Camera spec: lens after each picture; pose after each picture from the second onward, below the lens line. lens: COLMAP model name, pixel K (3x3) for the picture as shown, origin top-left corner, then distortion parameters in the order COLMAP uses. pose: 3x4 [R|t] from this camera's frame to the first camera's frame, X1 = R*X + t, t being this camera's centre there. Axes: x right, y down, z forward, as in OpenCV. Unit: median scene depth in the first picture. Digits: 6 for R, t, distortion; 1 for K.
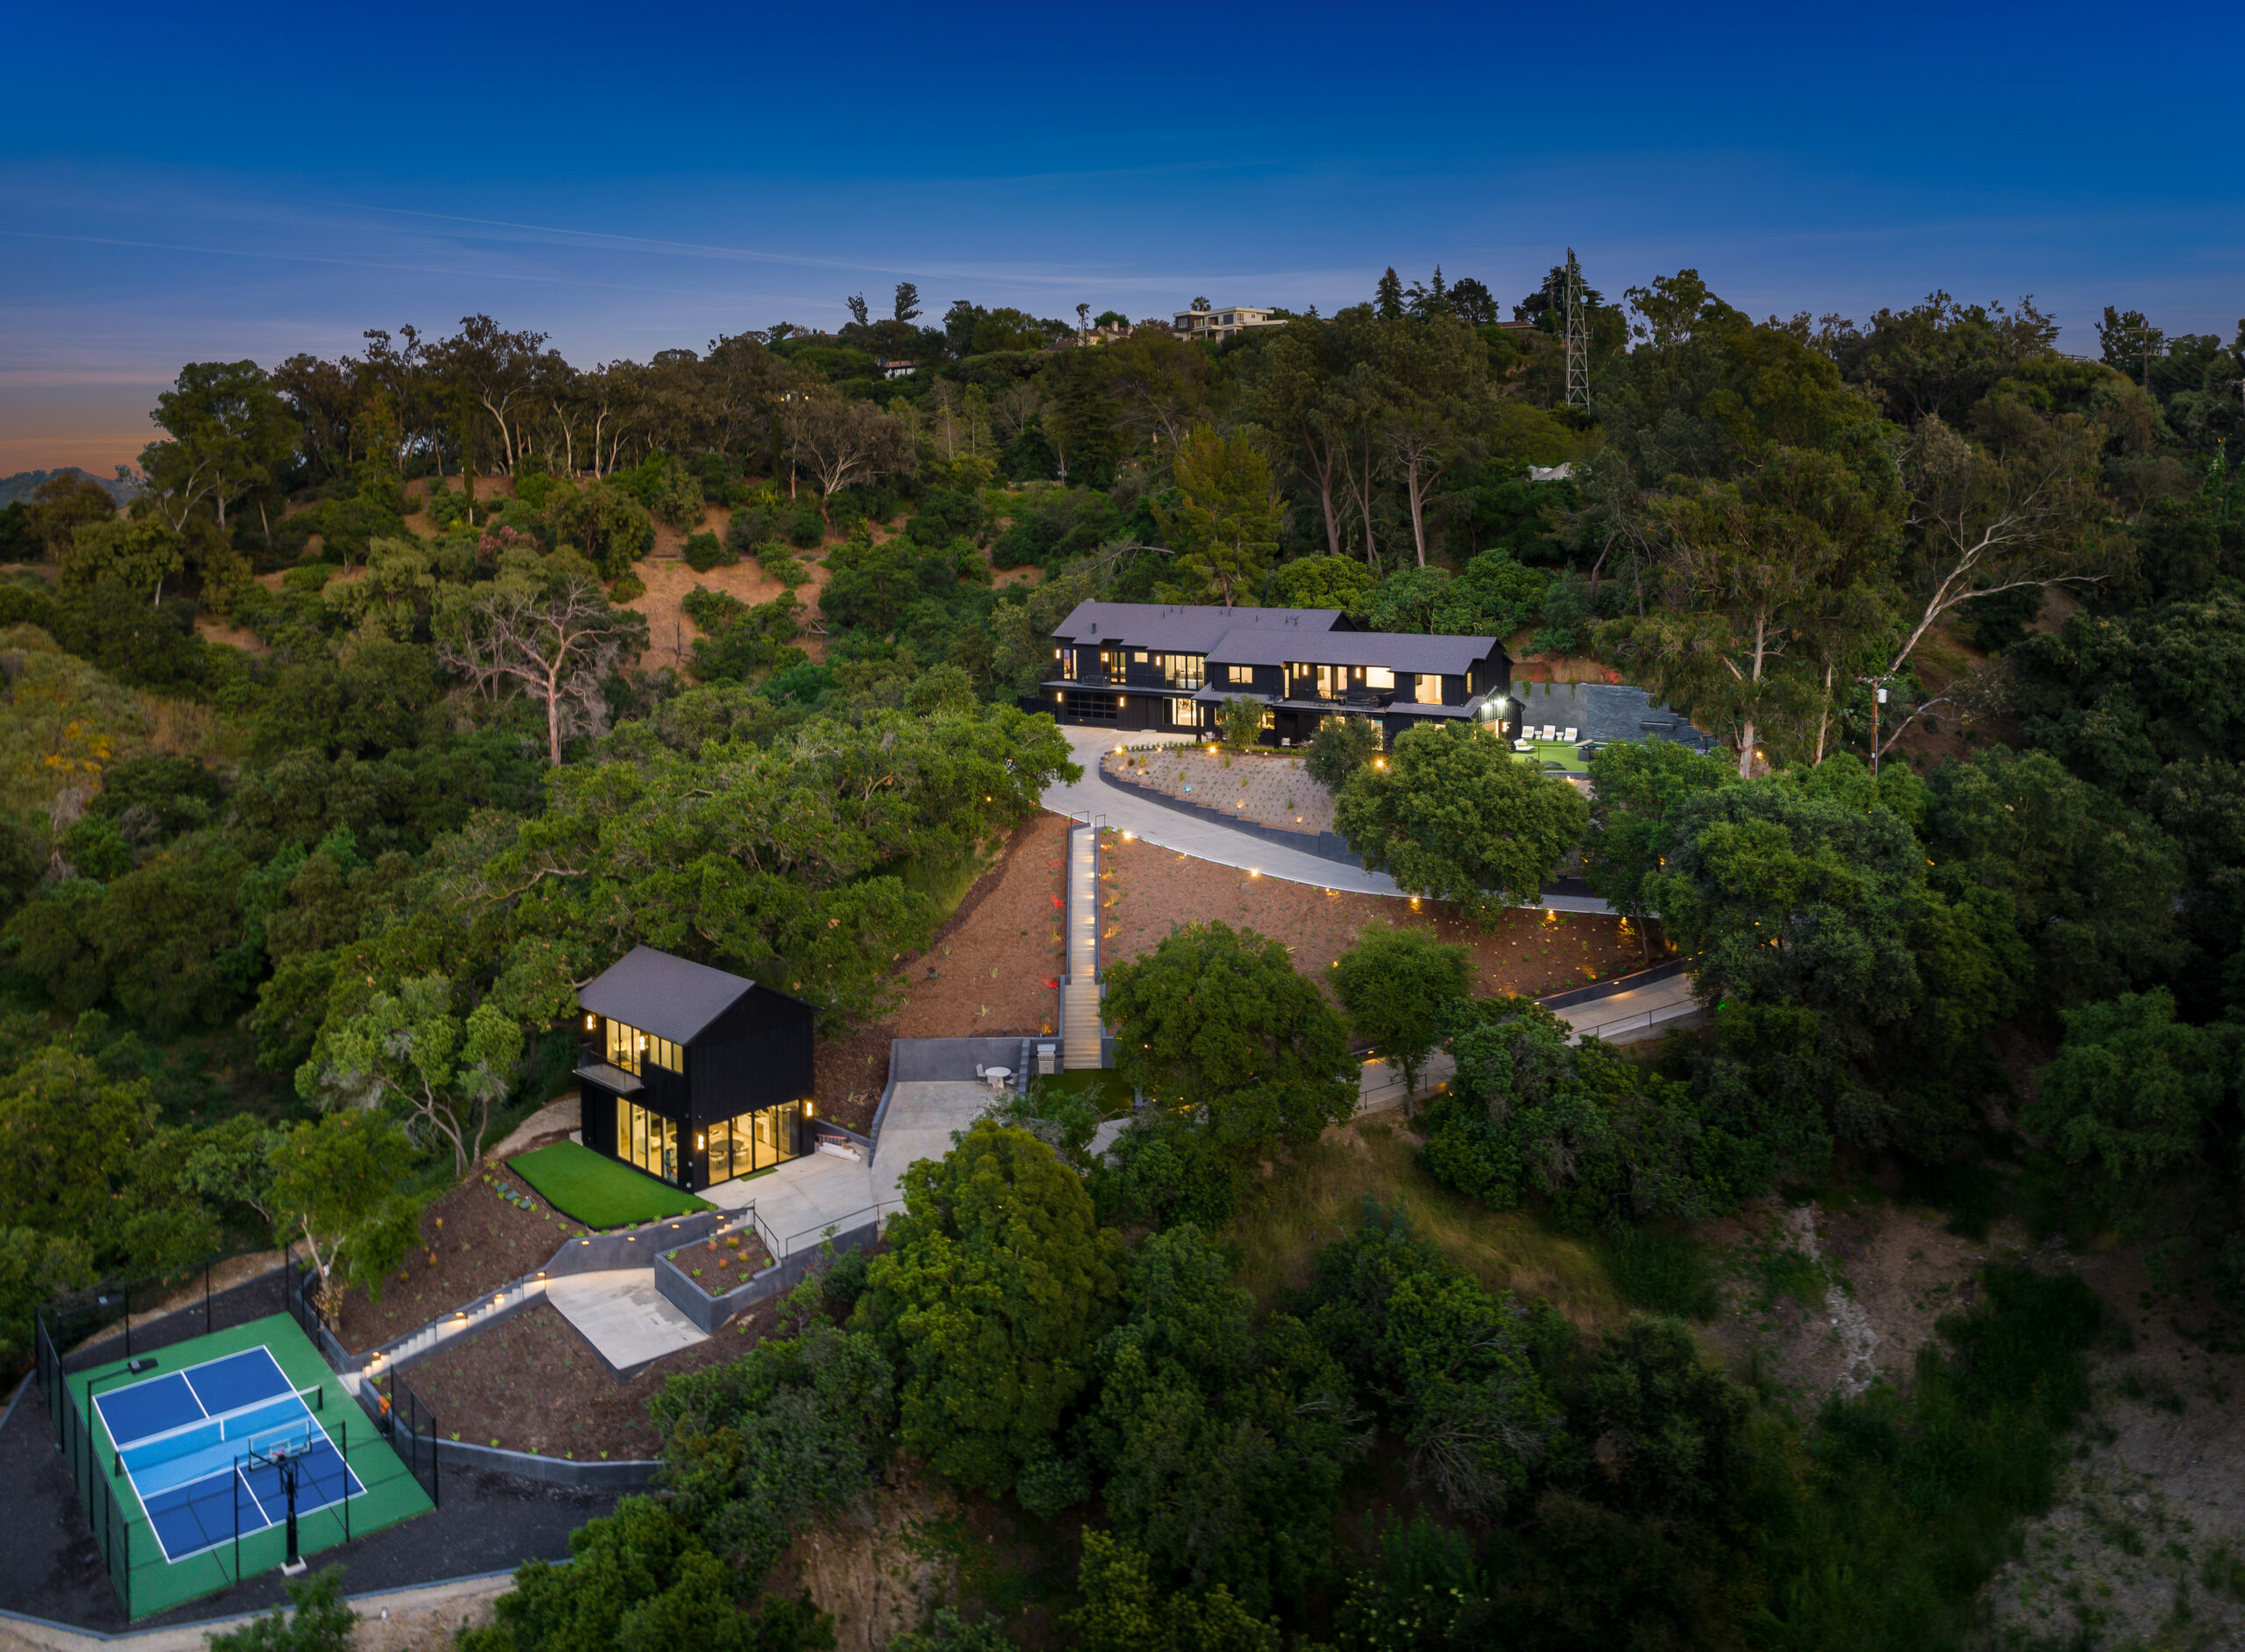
lens RADIAL K [[1669.8, 0, 1120.8], [0, 1669.8, 535.7], [0, 0, 1]] dist [-0.014935, -0.010626]
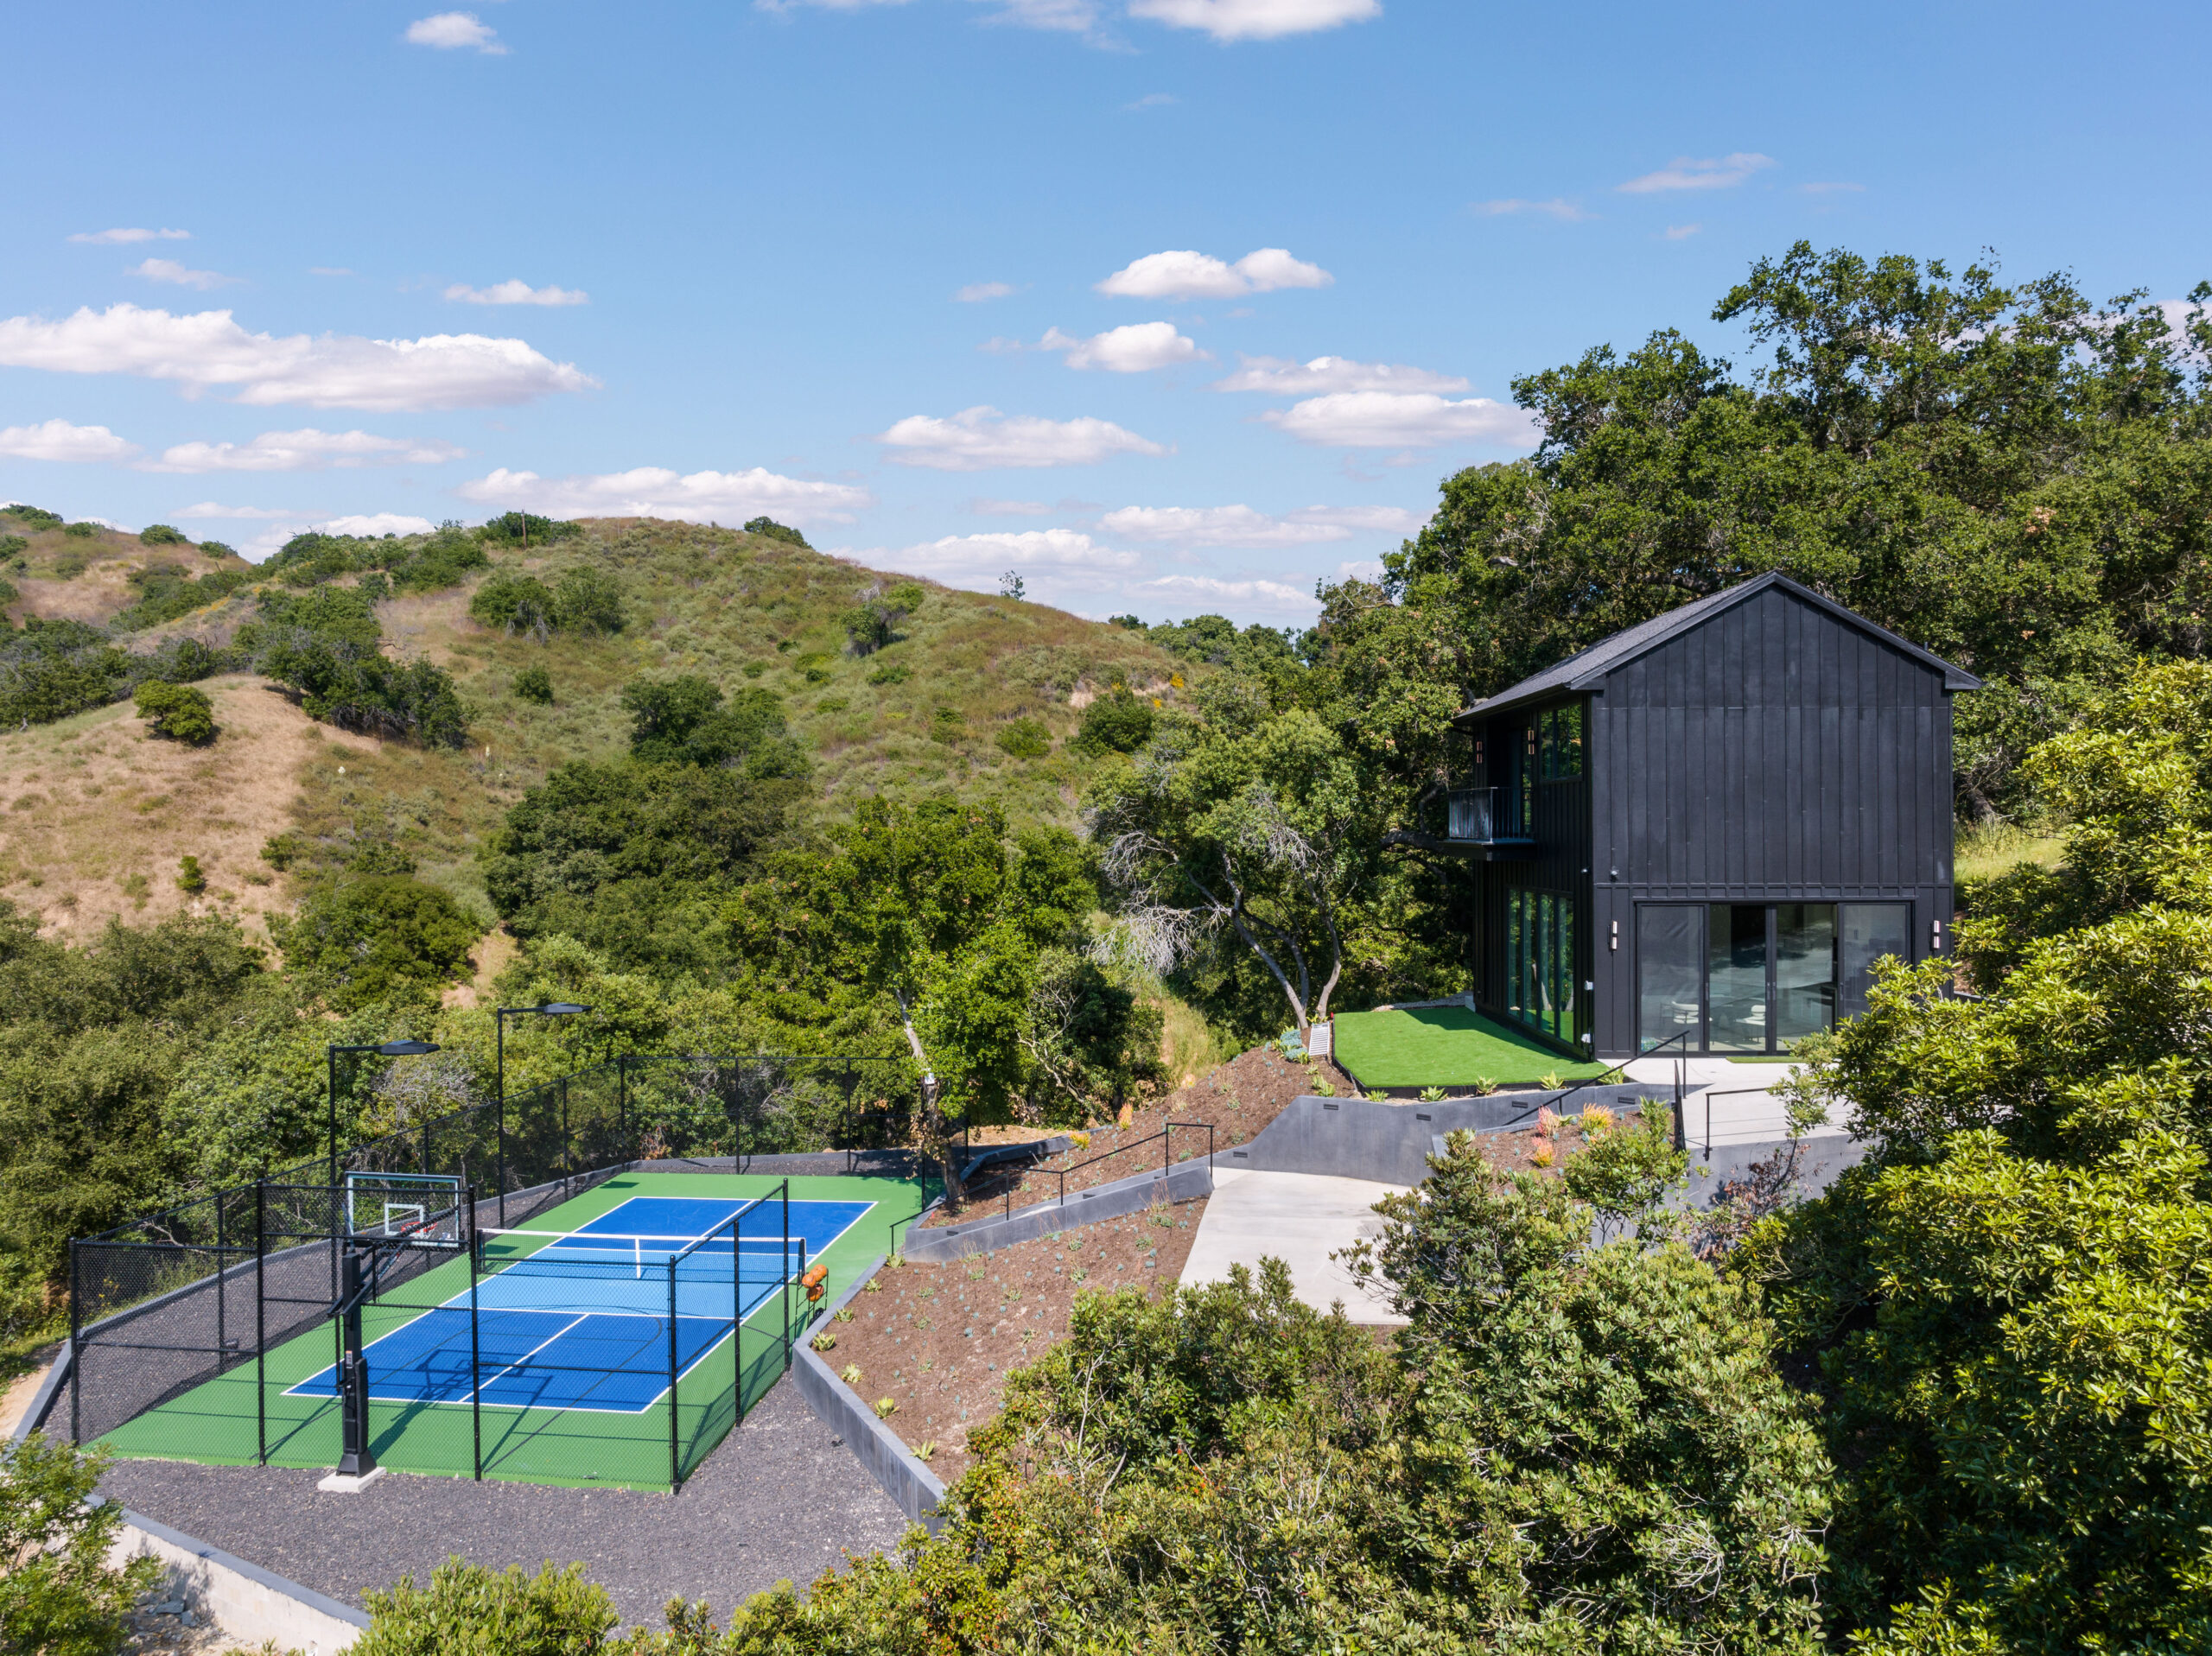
lens RADIAL K [[1555.0, 0, 1104.8], [0, 1555.0, 824.4], [0, 0, 1]] dist [-0.036915, 0.003178]
pose [[0.670607, 0.001978, -0.741810, -0.036129], [-0.007522, 0.999963, -0.004135, 0.221550], [0.741774, 0.008353, 0.670597, 0.426568]]
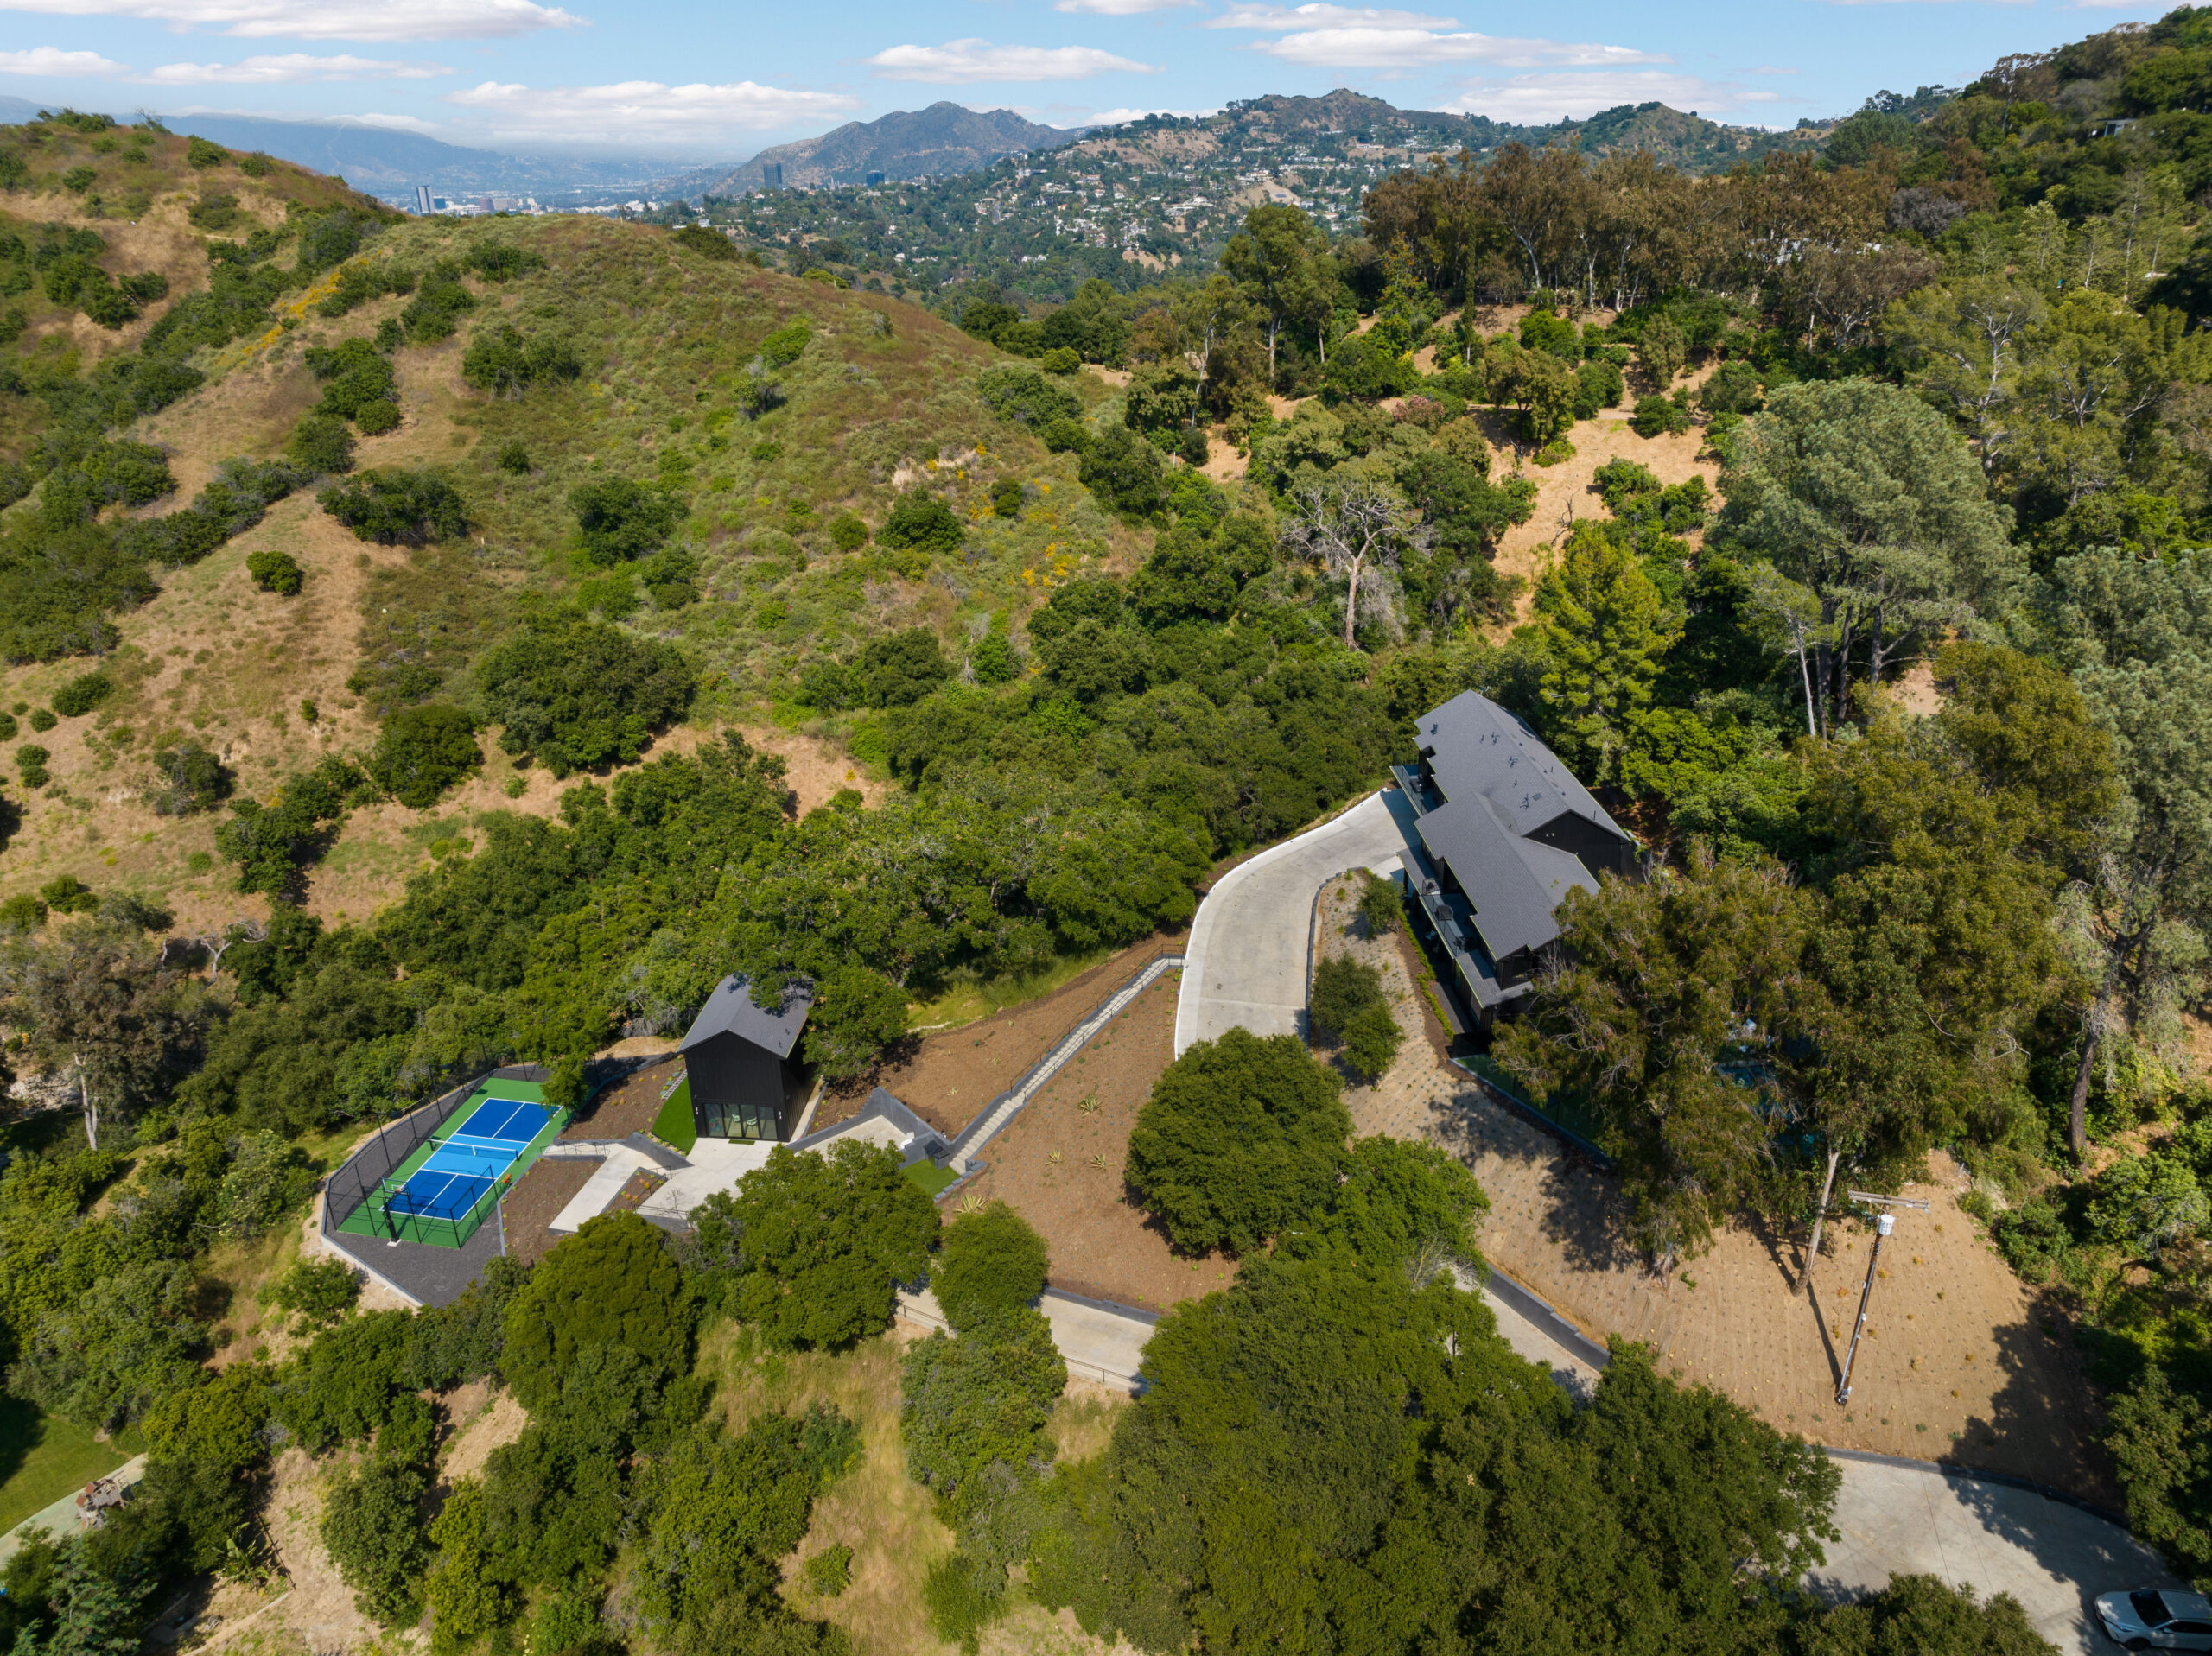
lens RADIAL K [[1555.0, 0, 1104.8], [0, 1555.0, 824.4], [0, 0, 1]] dist [-0.036915, 0.003178]
pose [[0.613553, 0.314760, -0.724209, 0.593786], [0.004893, 0.915589, 0.402085, -0.284332], [0.789638, -0.250244, 0.560223, 0.370829]]
